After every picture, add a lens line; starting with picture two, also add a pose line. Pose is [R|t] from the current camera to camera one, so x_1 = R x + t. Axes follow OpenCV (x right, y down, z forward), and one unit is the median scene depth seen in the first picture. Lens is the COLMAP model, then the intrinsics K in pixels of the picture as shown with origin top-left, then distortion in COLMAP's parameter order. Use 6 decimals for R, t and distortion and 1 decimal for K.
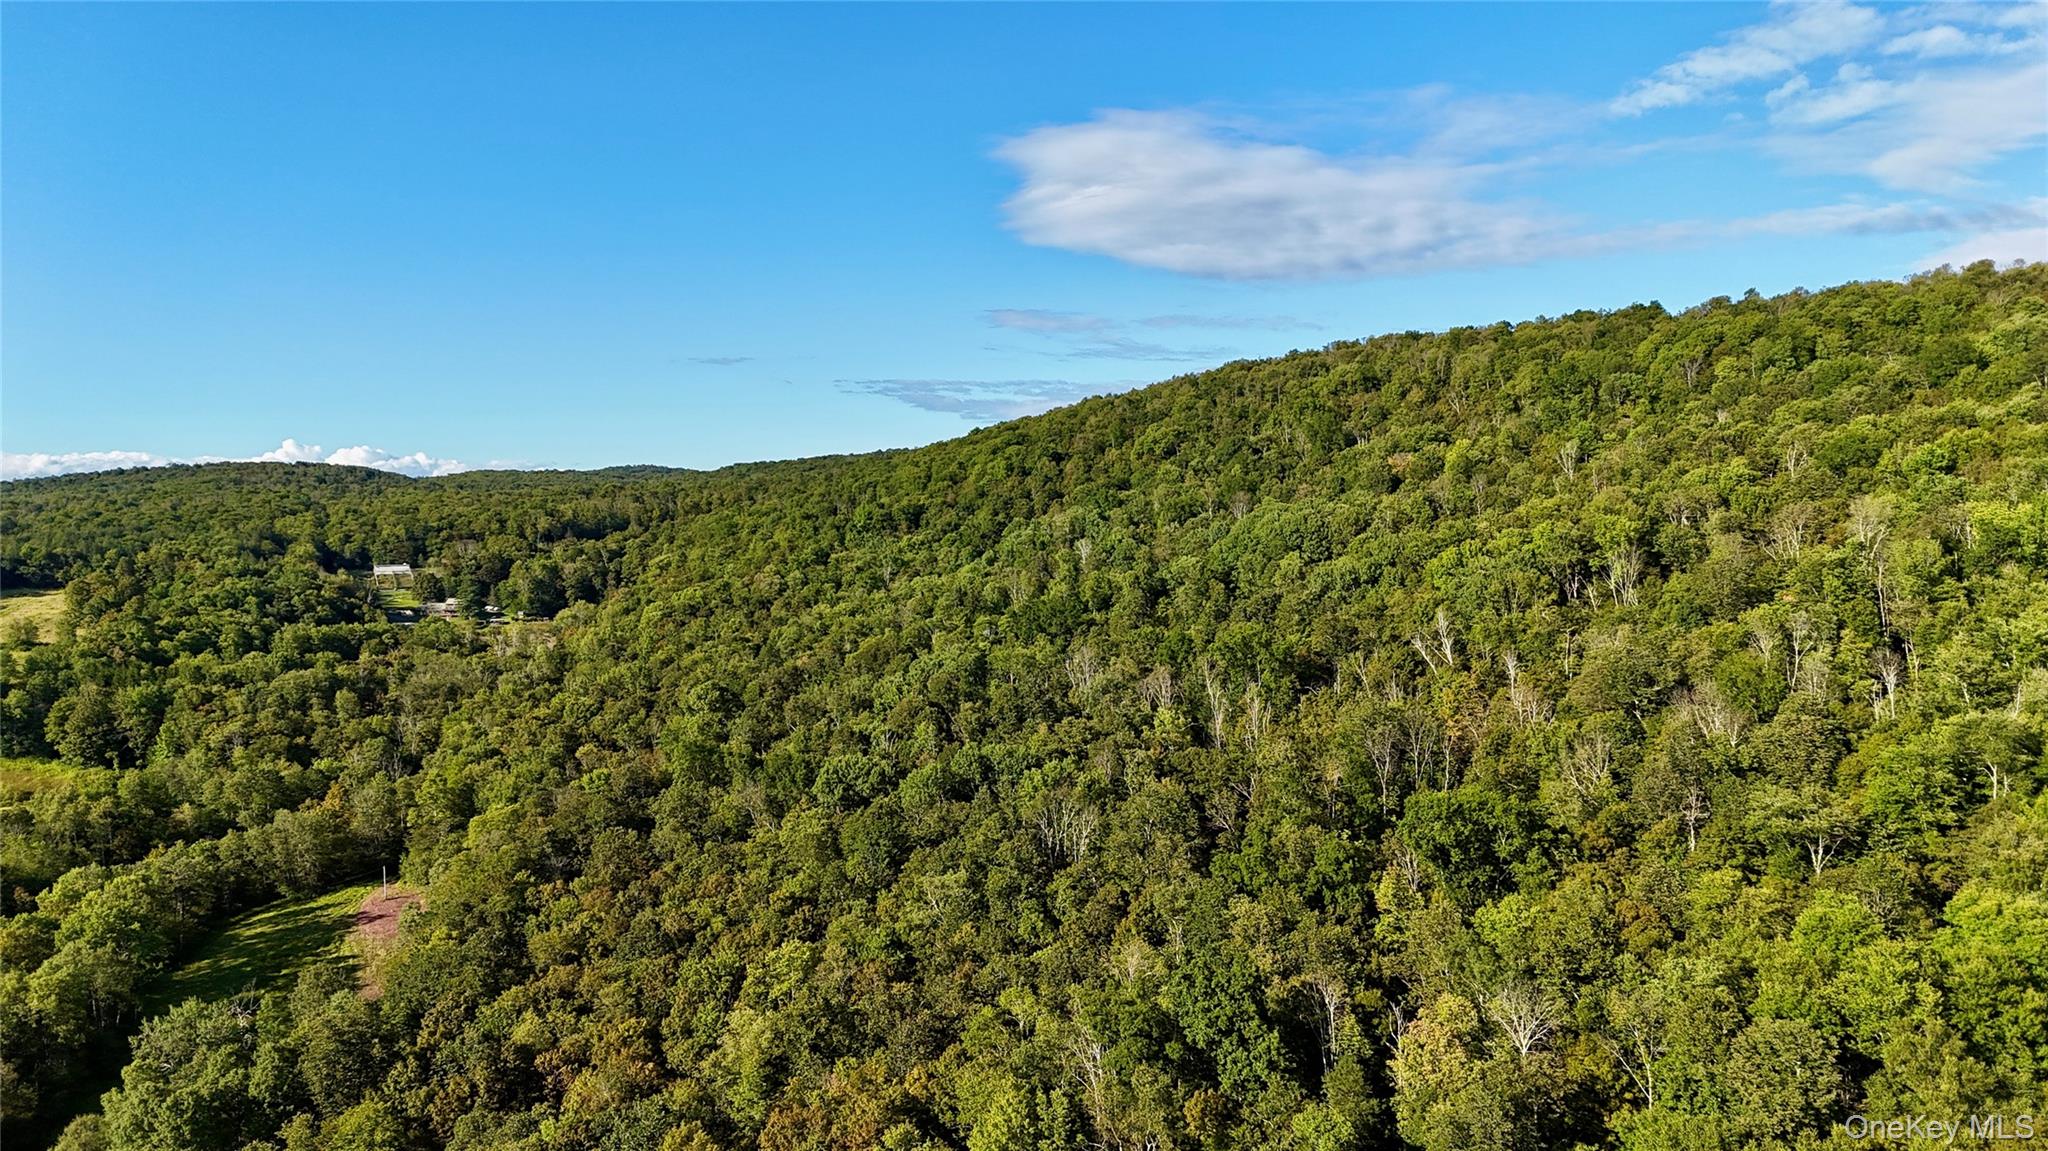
lens RADIAL K [[1454.1, 0, 1024.0], [0, 1454.1, 575.5], [0, 0, 1]] dist [0.075362, -0.039887]
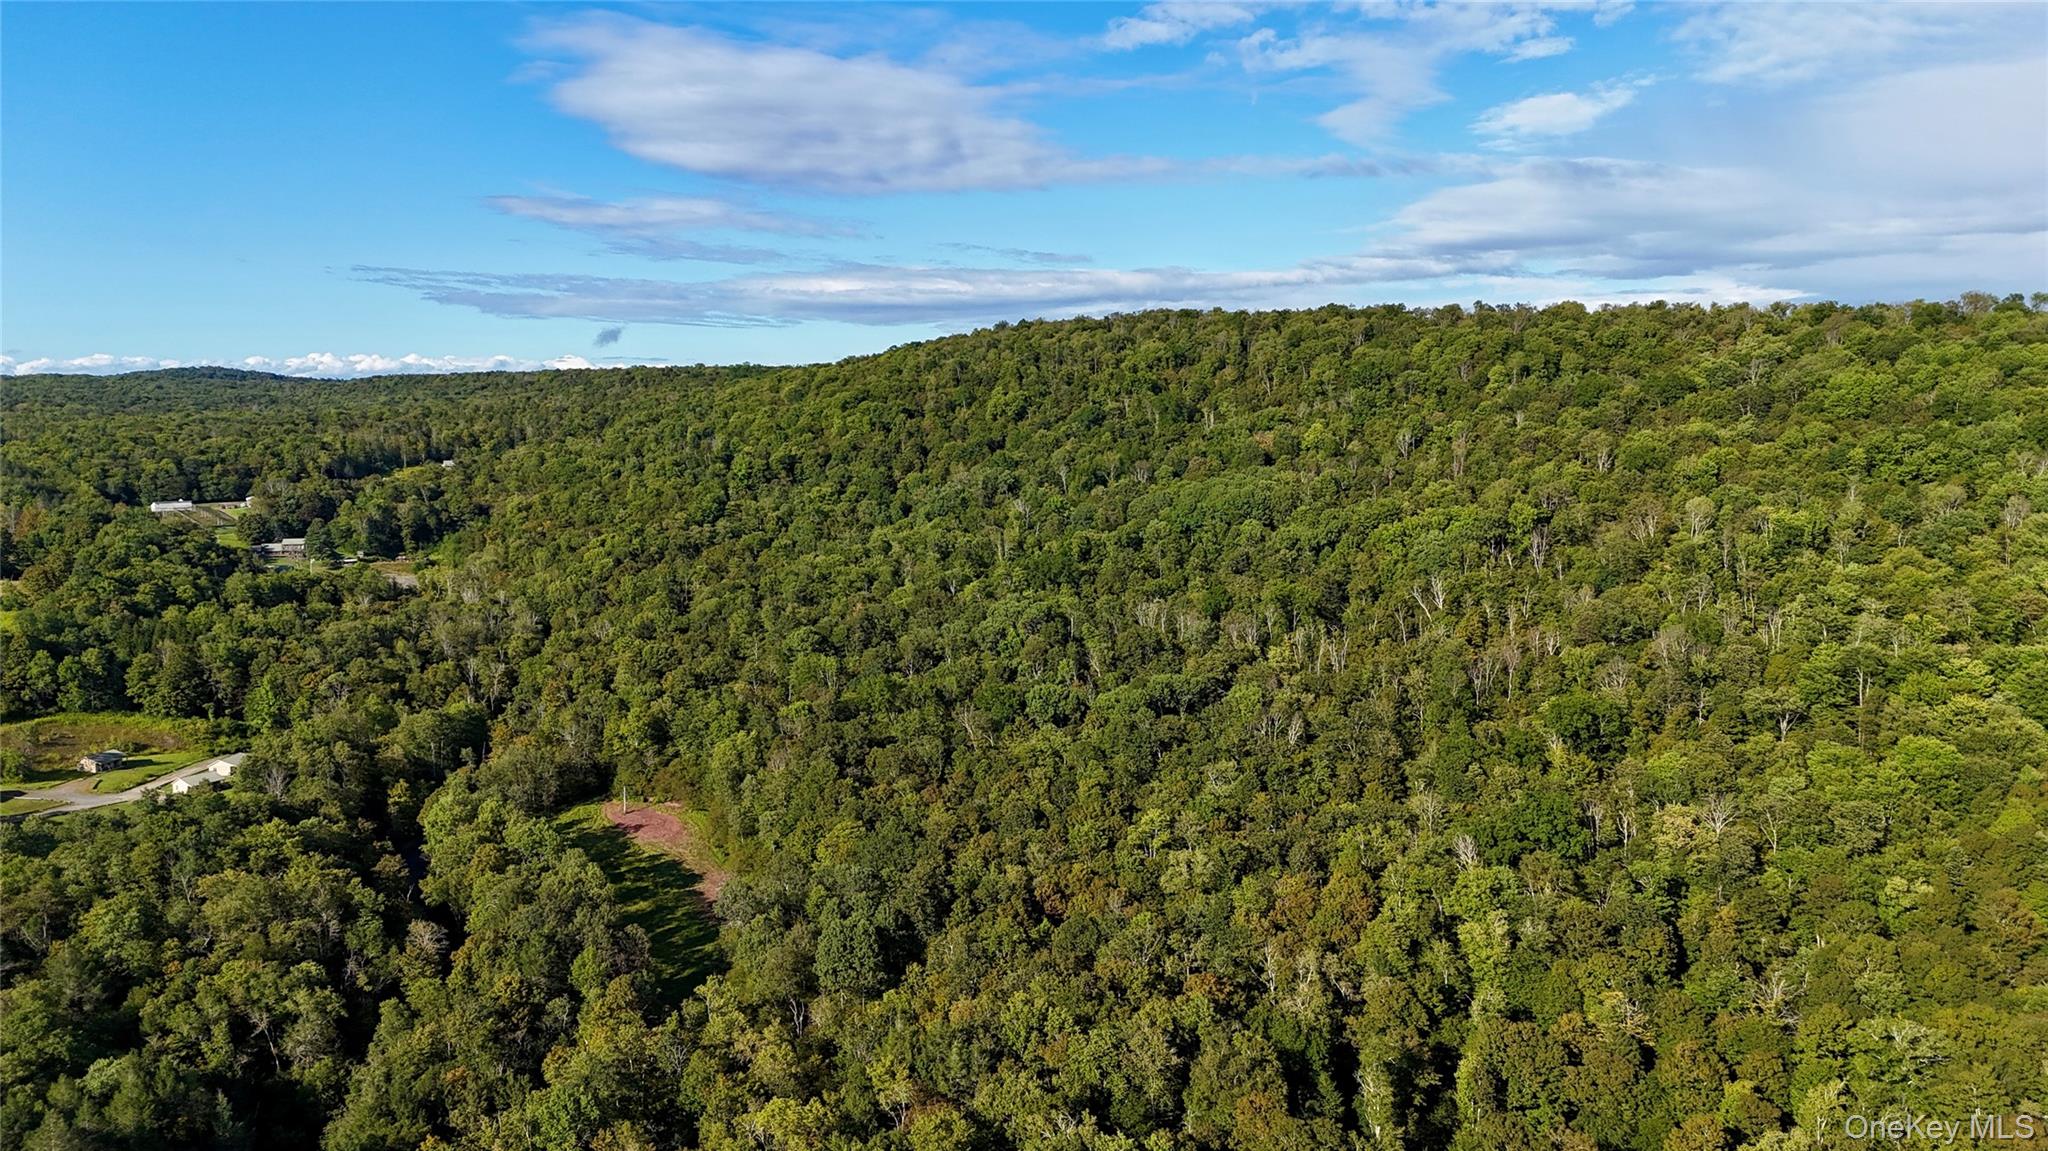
lens RADIAL K [[1454.1, 0, 1024.0], [0, 1454.1, 575.5], [0, 0, 1]] dist [0.075362, -0.039887]
pose [[0.961712, -0.015394, 0.273630, -0.341726], [-0.001555, 0.998099, 0.061616, -0.042157], [-0.274059, -0.059682, 0.959859, -0.196483]]
